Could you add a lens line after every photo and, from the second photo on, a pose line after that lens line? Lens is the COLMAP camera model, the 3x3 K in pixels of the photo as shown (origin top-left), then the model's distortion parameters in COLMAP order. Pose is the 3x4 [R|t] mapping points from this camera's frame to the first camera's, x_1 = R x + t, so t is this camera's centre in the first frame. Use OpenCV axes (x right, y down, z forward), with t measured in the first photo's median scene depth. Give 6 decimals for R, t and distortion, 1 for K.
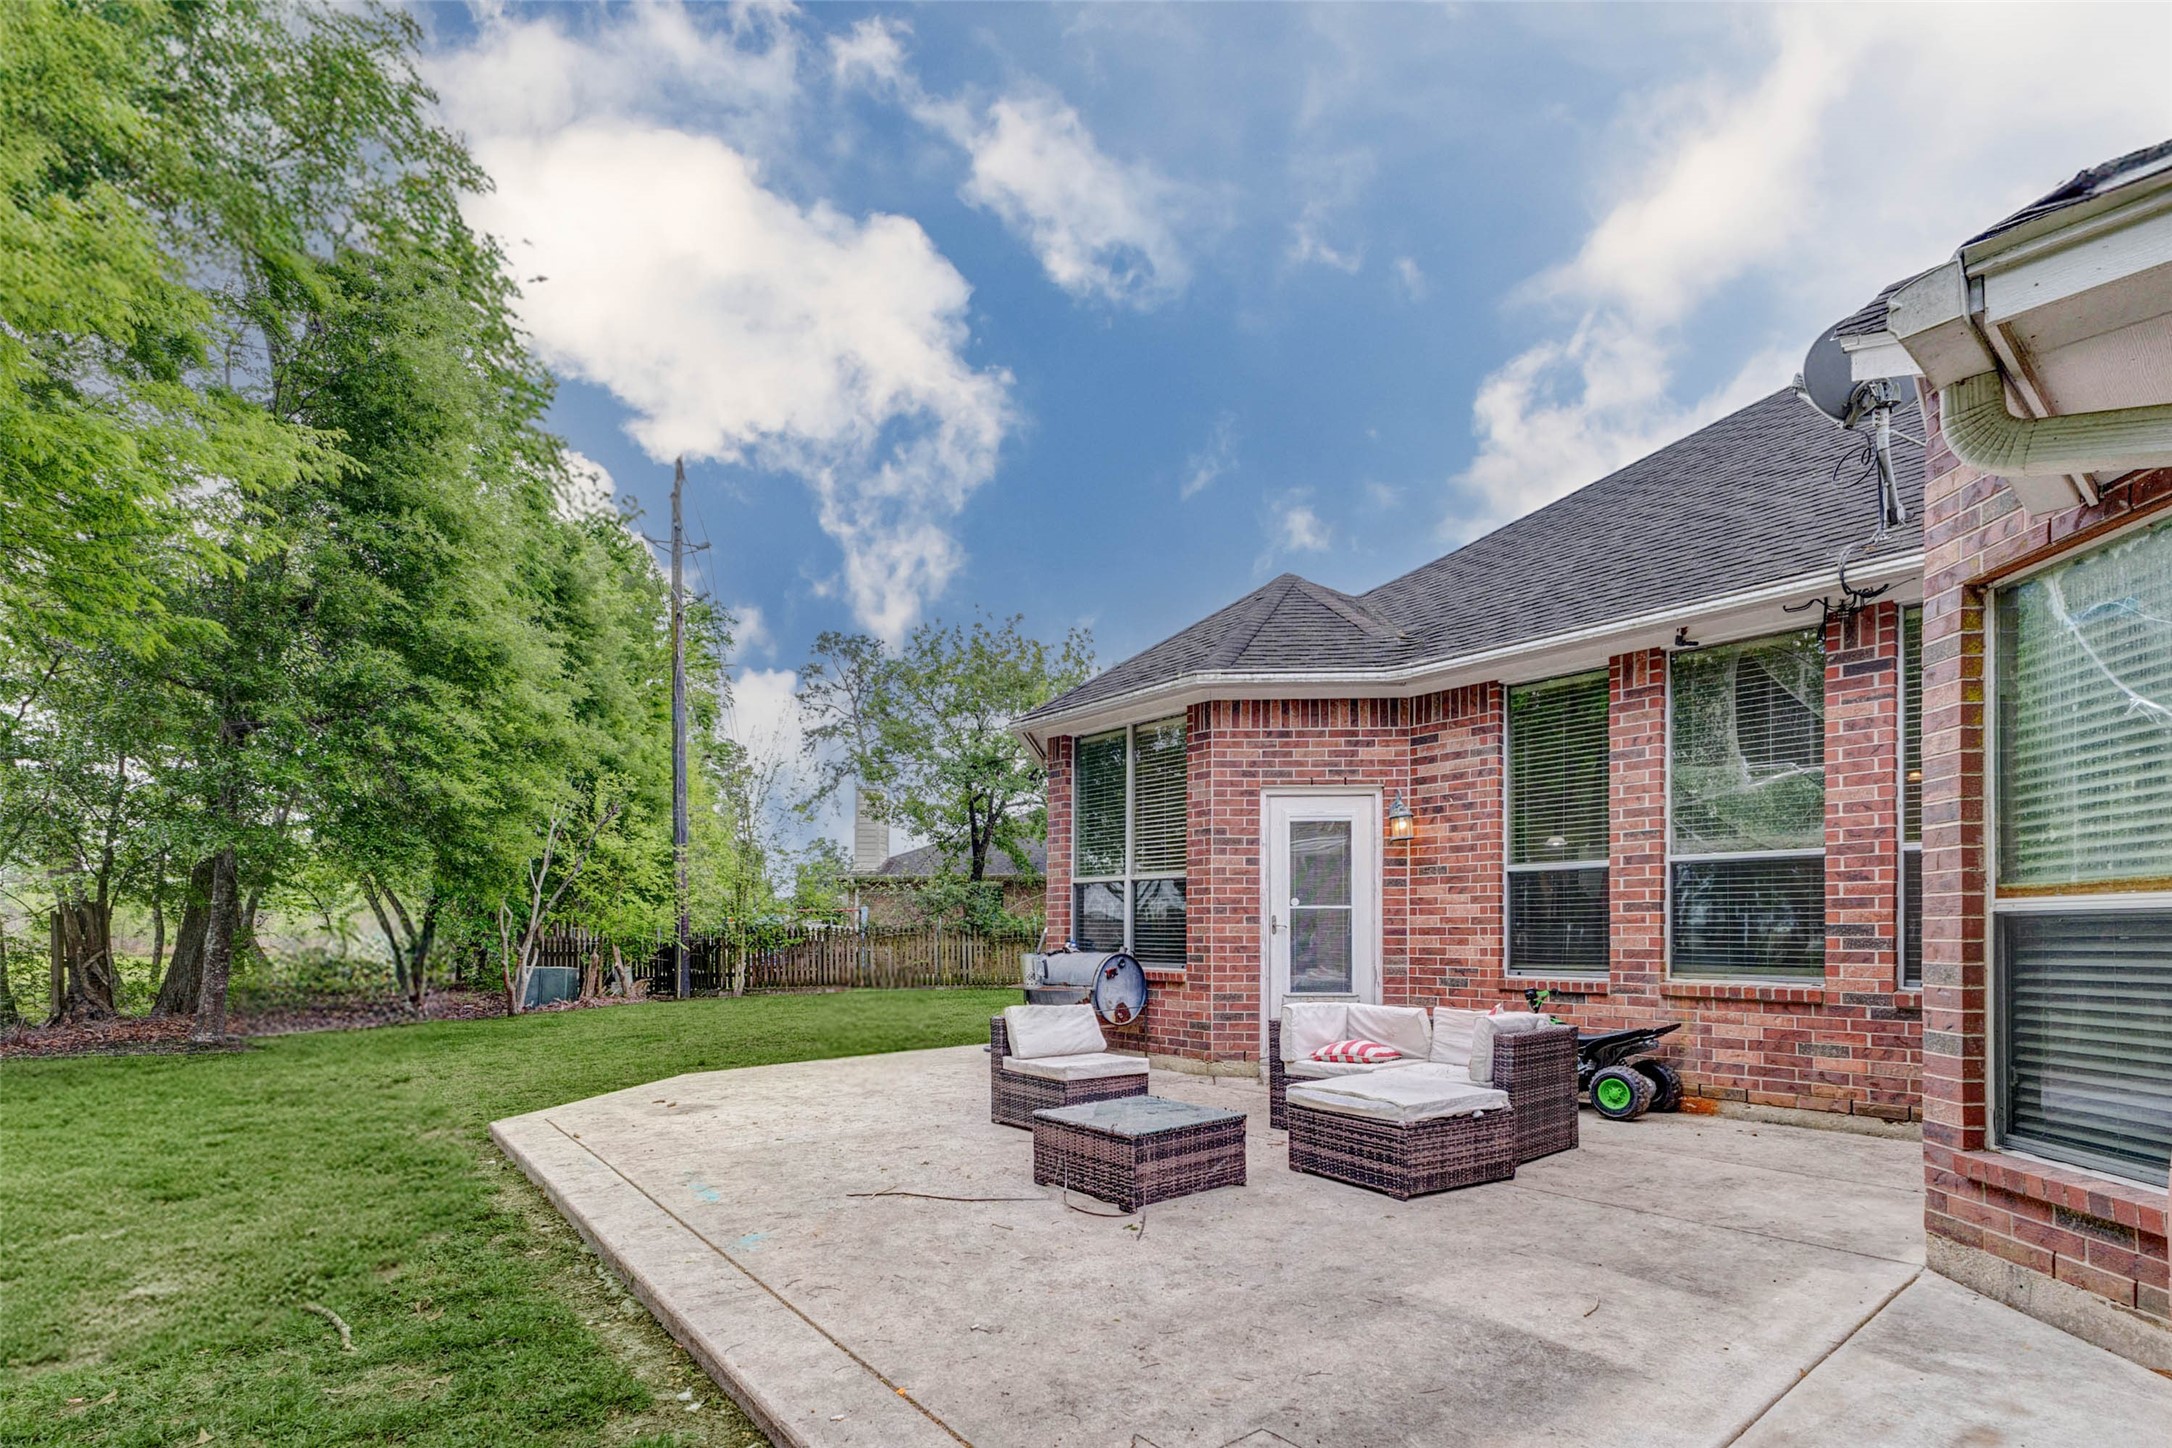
lens RADIAL K [[1049.2, 0, 1086.2], [0, 1049.2, 778.4], [0, 0, 1]] dist [-0.000719, -0.000266]
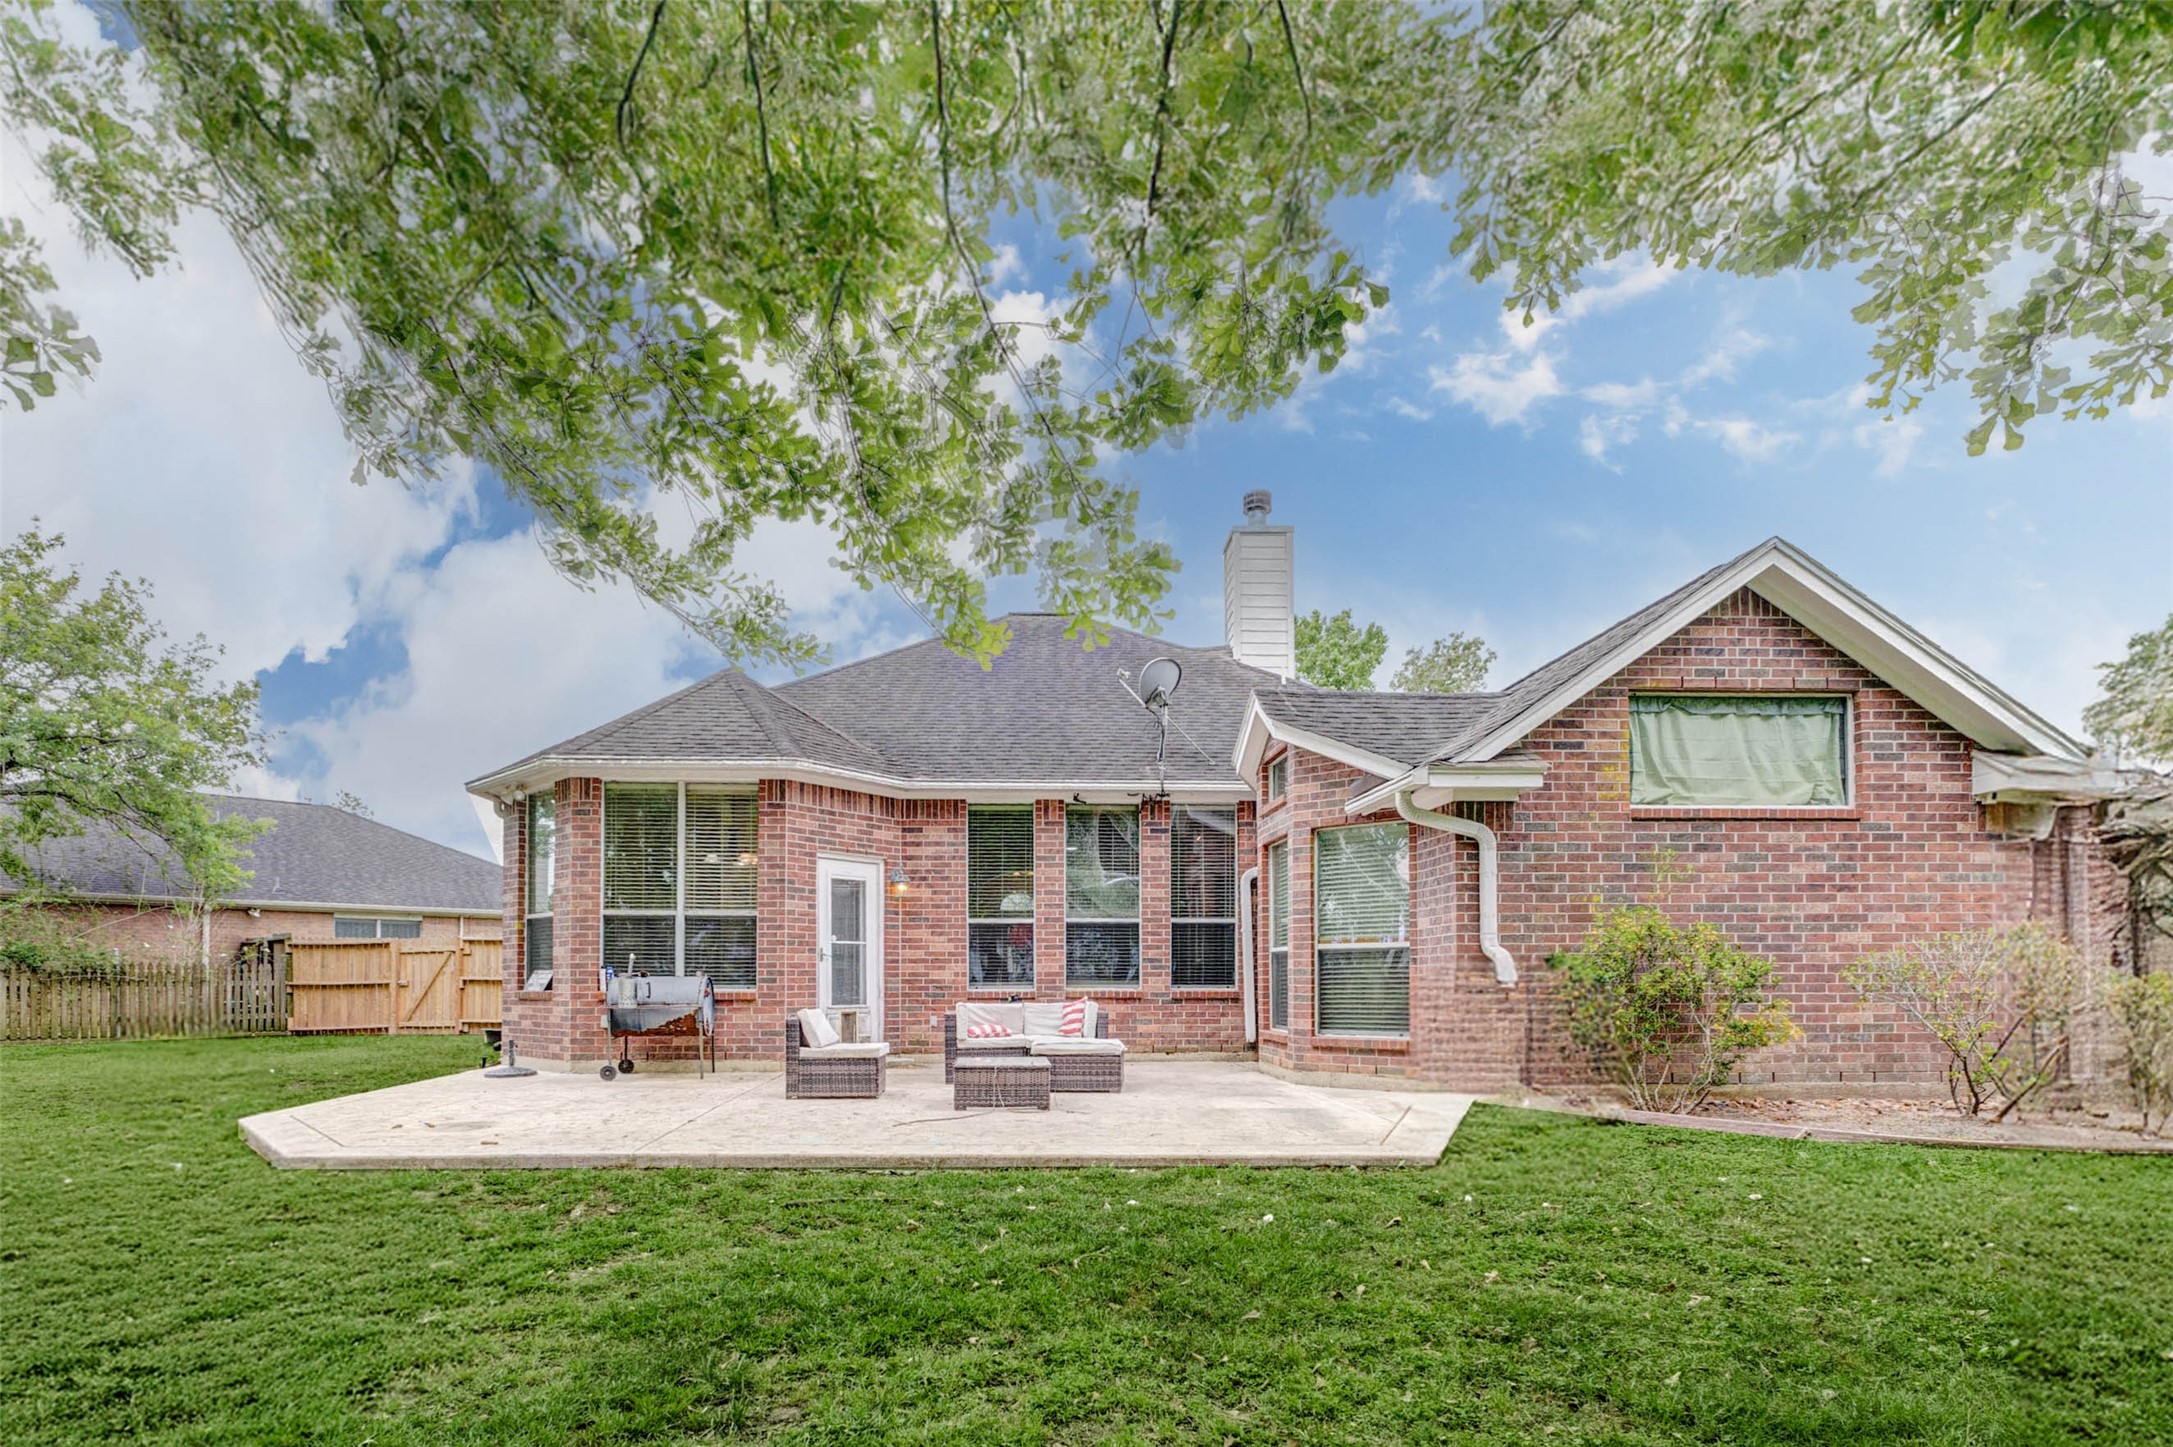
lens RADIAL K [[979.9, 0, 1084.4], [0, 979.9, 718.5], [0, 0, 1]] dist [0.002927, 0.000157]
pose [[0.595221, 0.206119, 0.776677, -0.669384], [-0.116019, 0.978459, -0.170756, 0.018181], [-0.795142, 0.011529, 0.606313, -0.038784]]
